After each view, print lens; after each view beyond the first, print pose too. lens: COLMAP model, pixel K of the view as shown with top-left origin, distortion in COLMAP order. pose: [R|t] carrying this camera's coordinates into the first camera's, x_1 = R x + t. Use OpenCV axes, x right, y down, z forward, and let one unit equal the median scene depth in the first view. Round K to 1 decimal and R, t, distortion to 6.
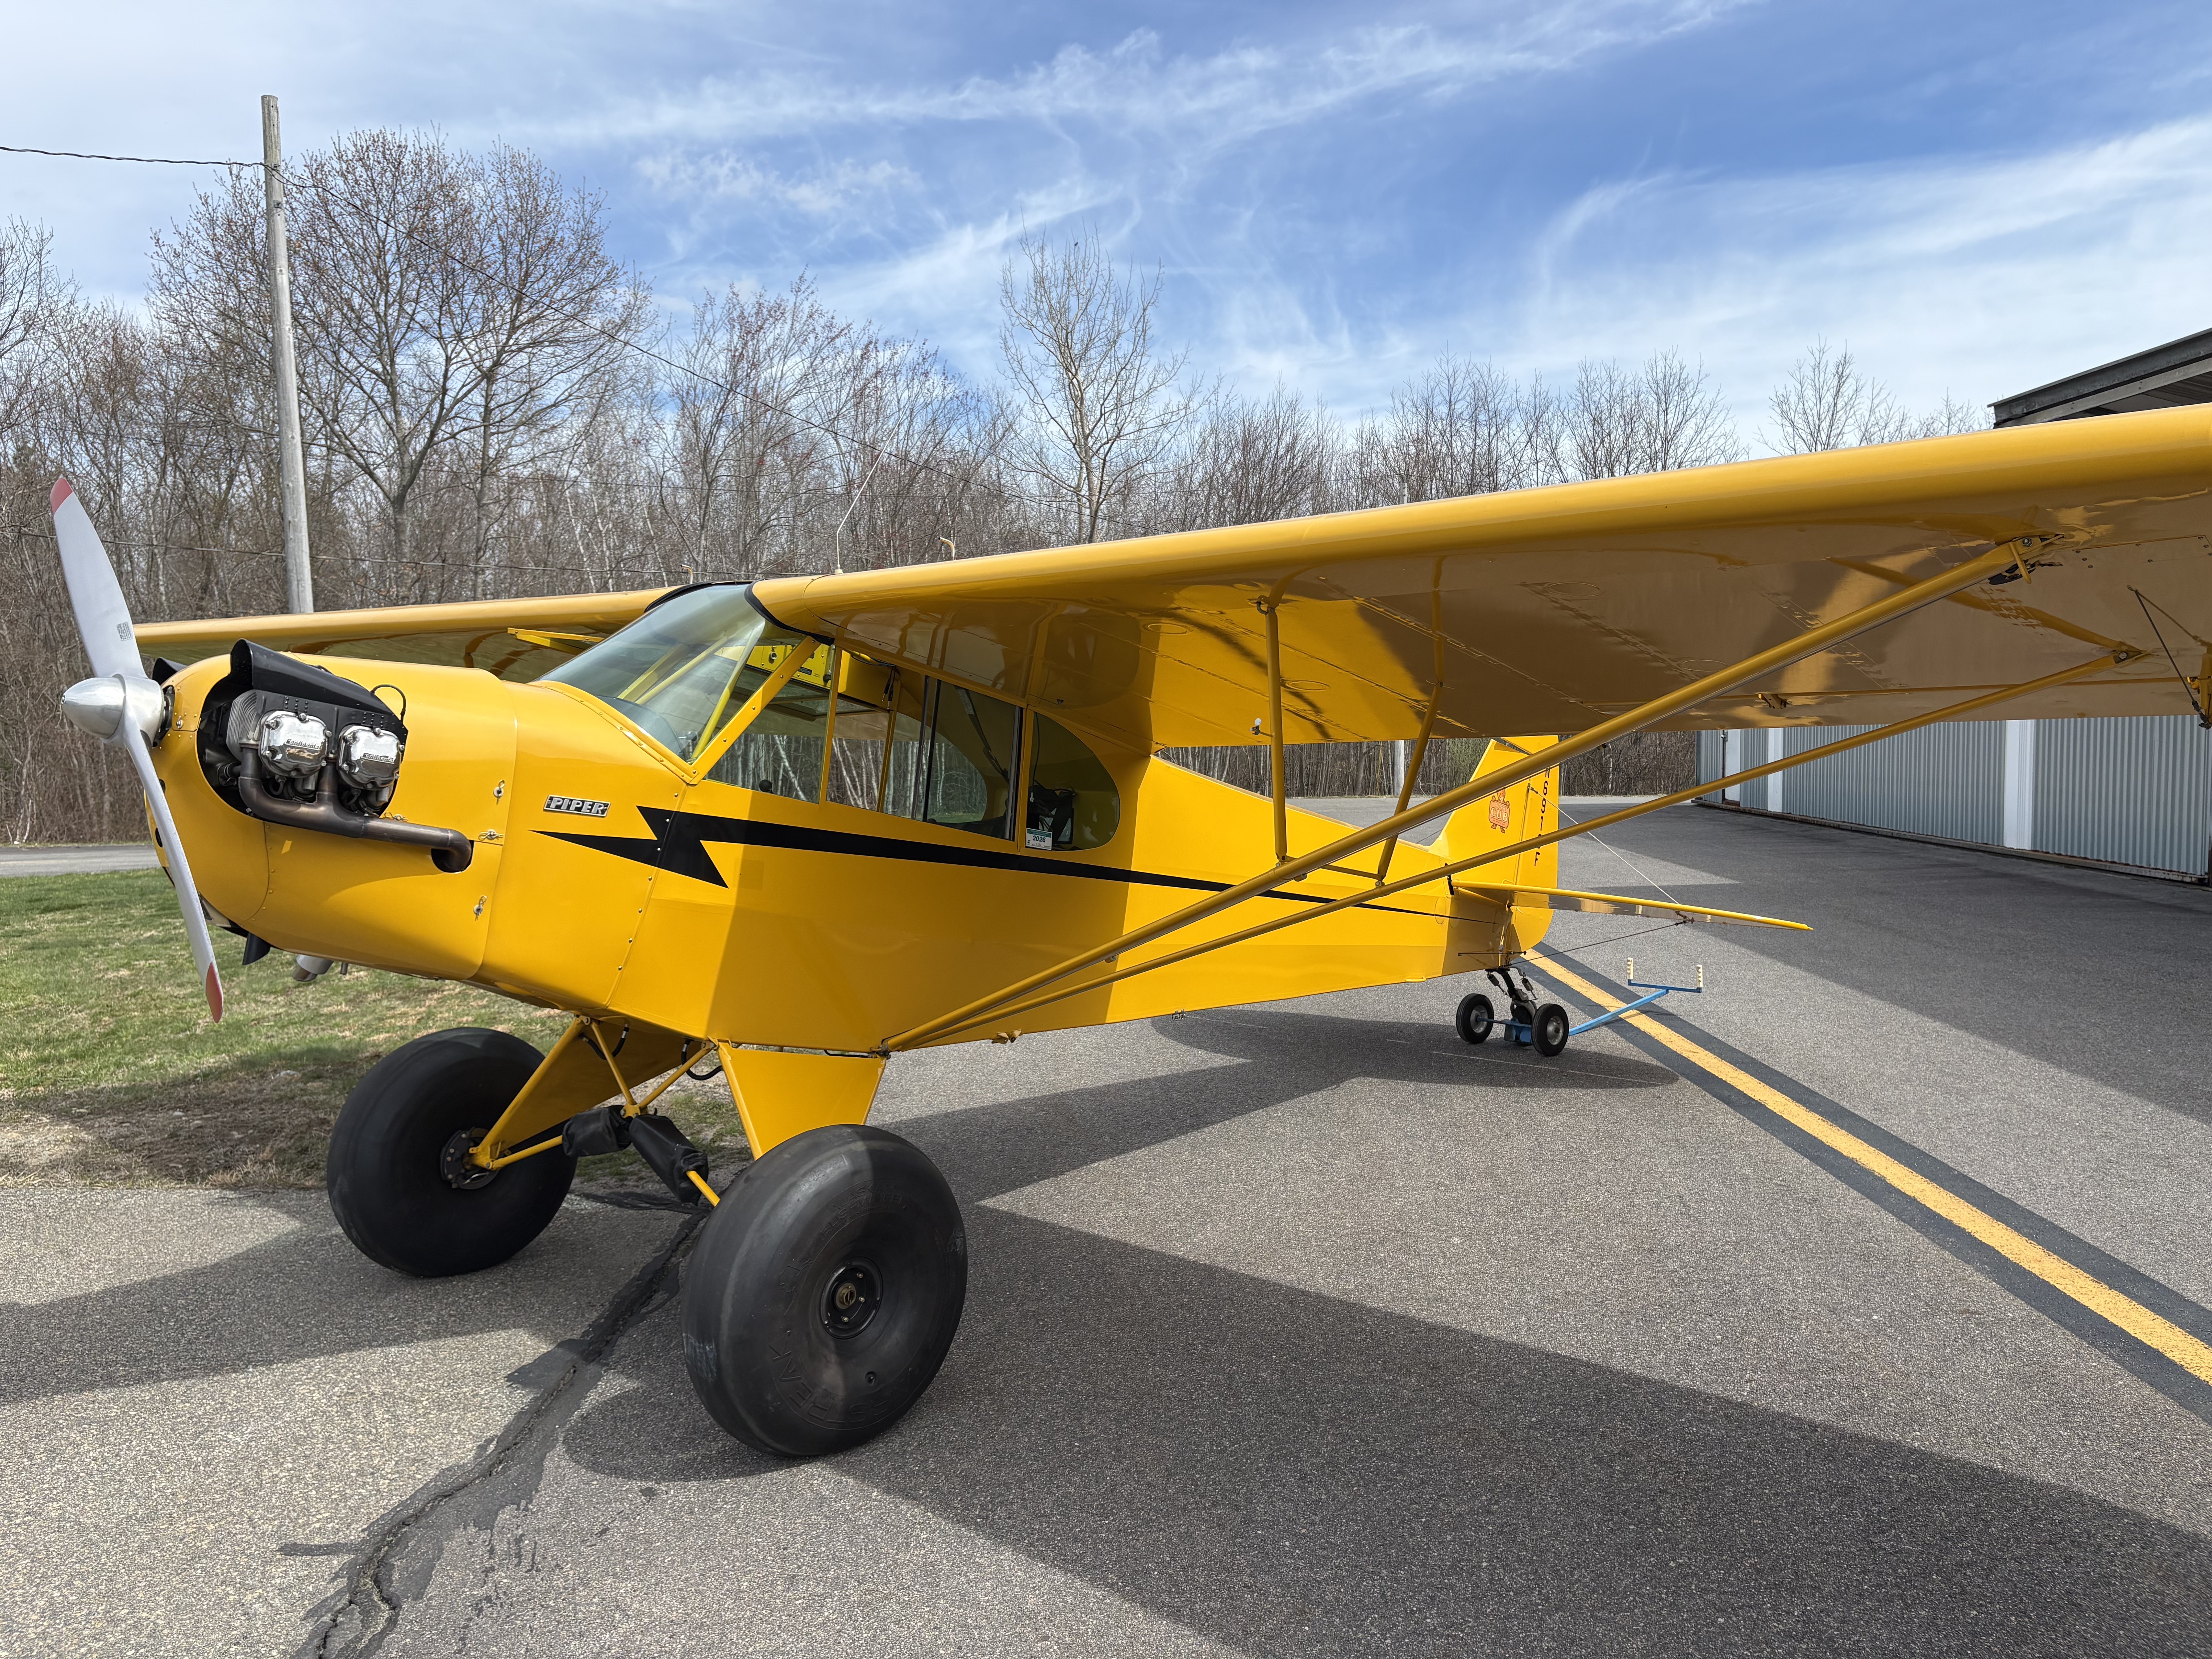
lens RADIAL K [[1635.0, 0, 1106.0], [0, 1635.0, 829.5], [0, 0, 1]] dist [0.064135, -0.041373]
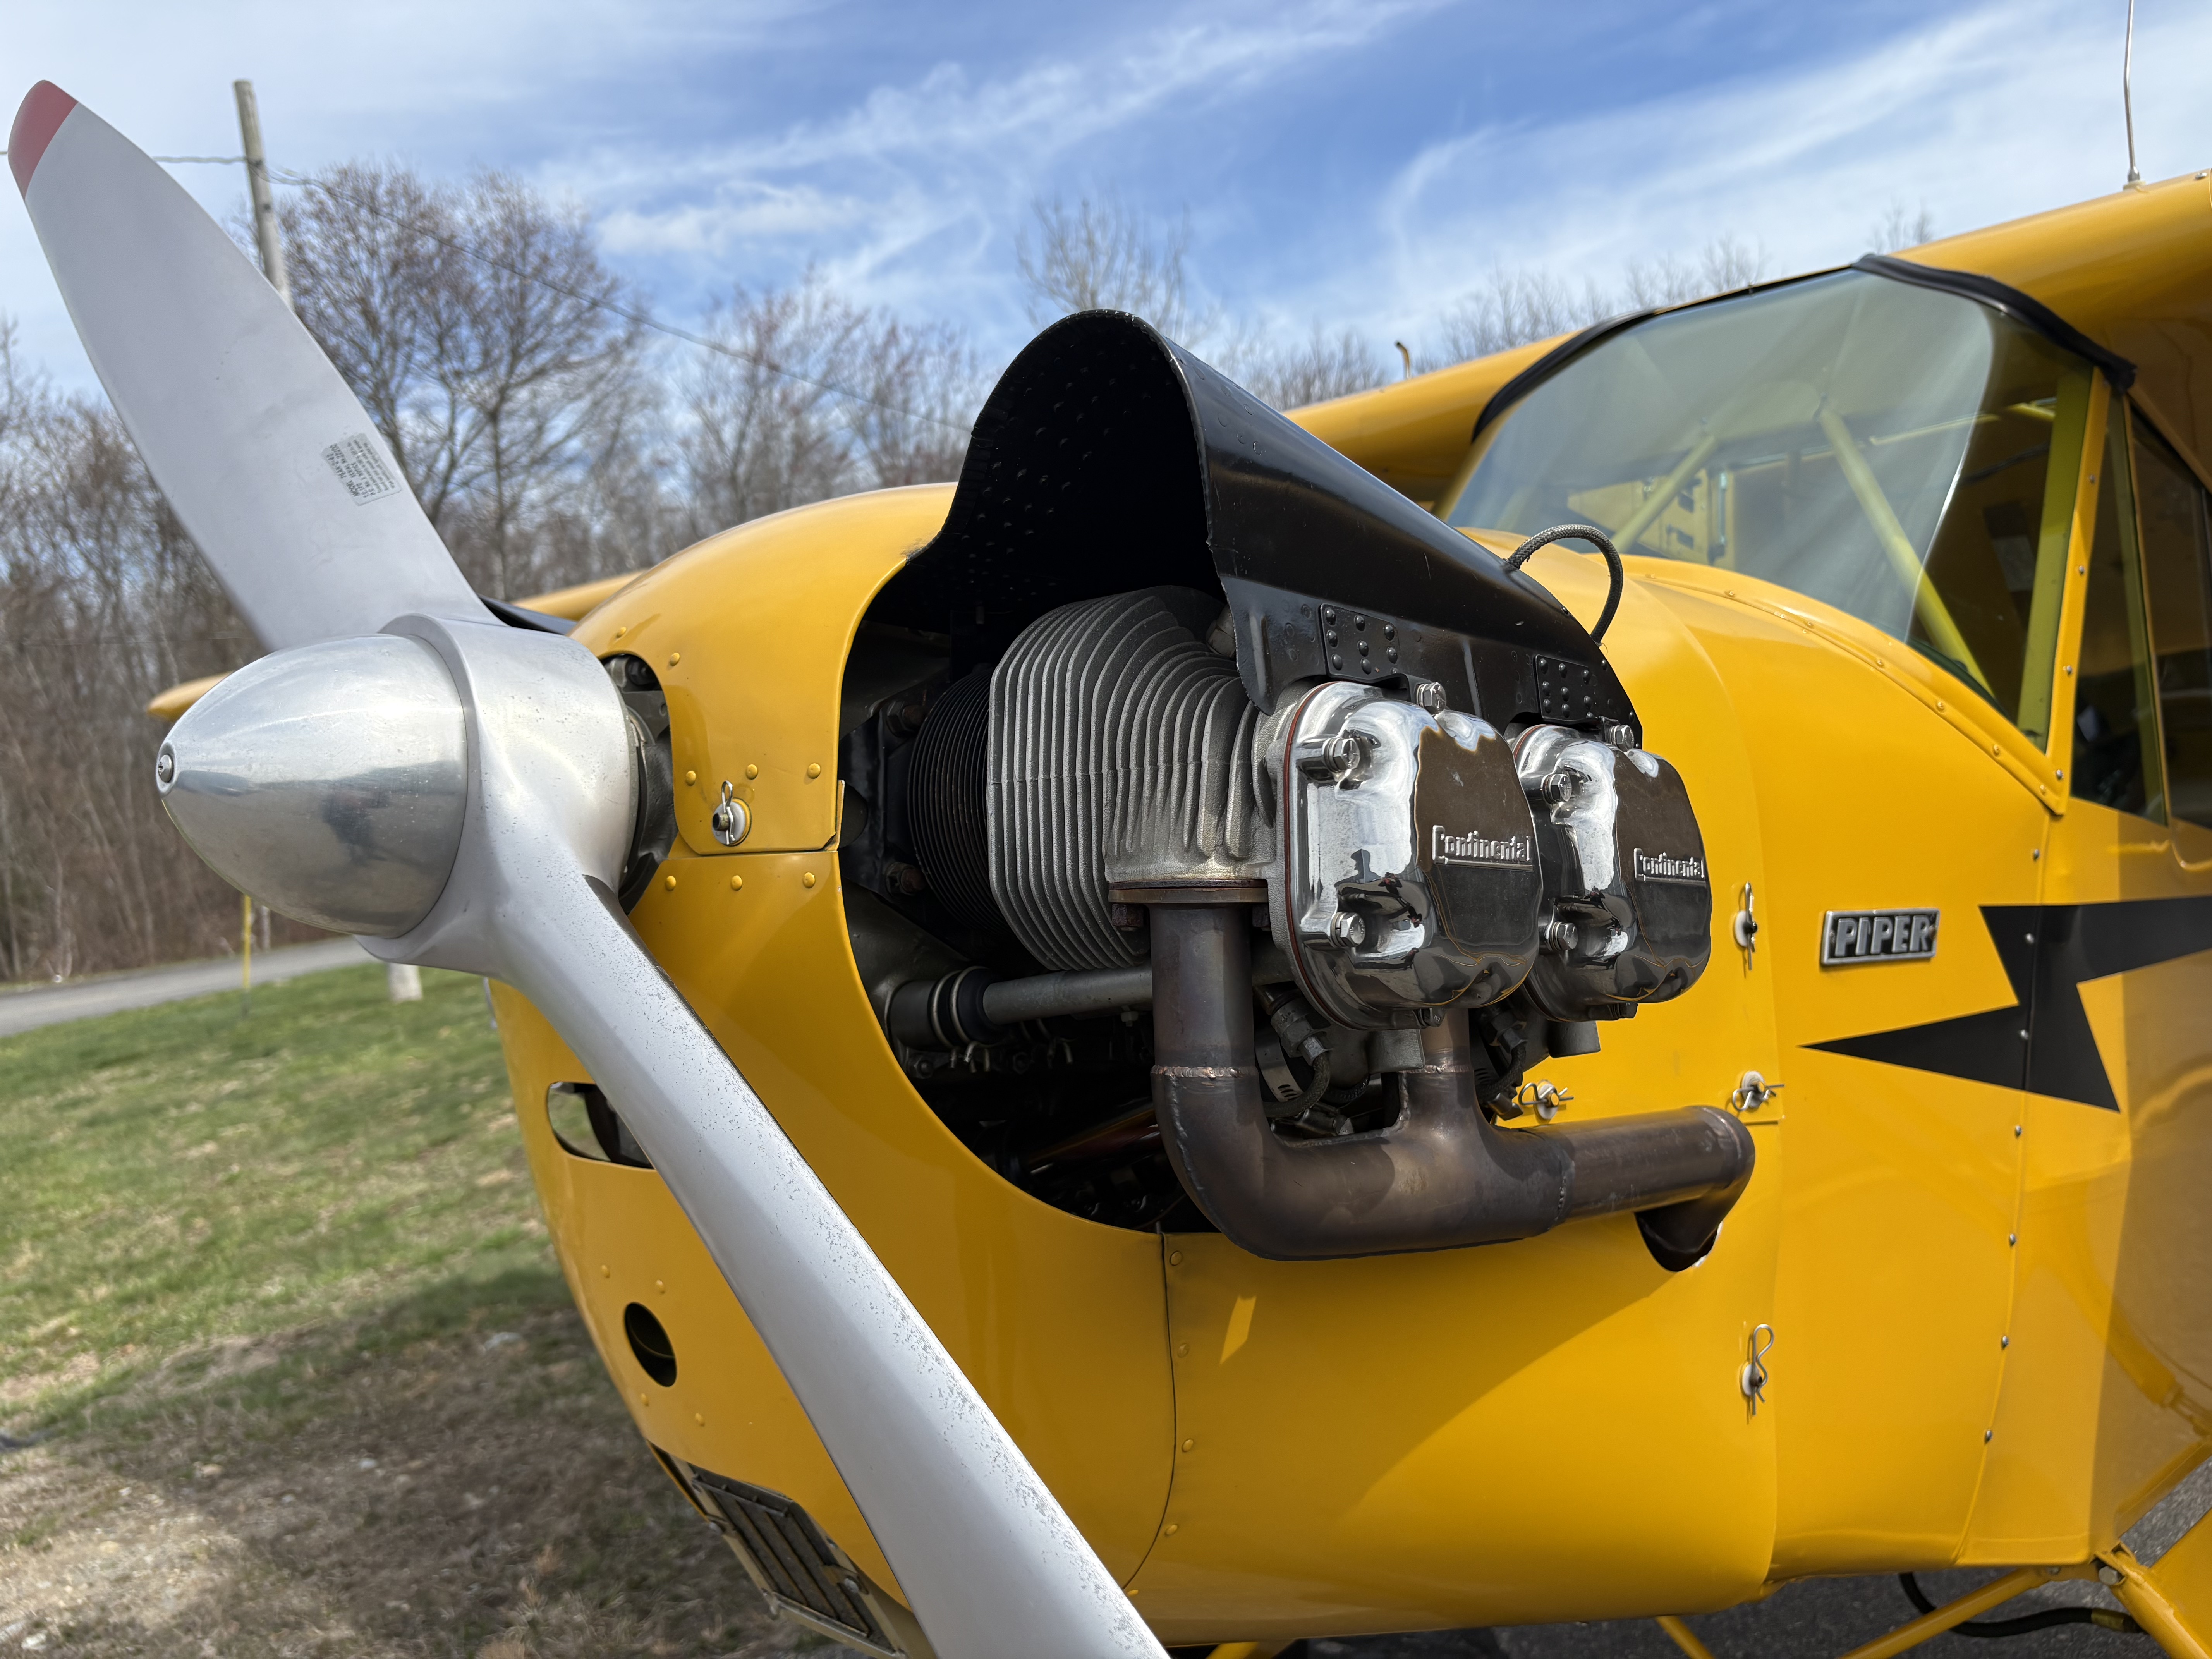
lens RADIAL K [[1653.0, 0, 1107.9], [0, 1653.0, 823.9], [0, 0, 1]] dist [0.028202, -0.001259]
pose [[0.992261, -0.123339, -0.014348, -0.103664], [0.123363, 0.992361, 0.000806, -0.011615], [0.014139, -0.002570, 0.999897, 0.162412]]
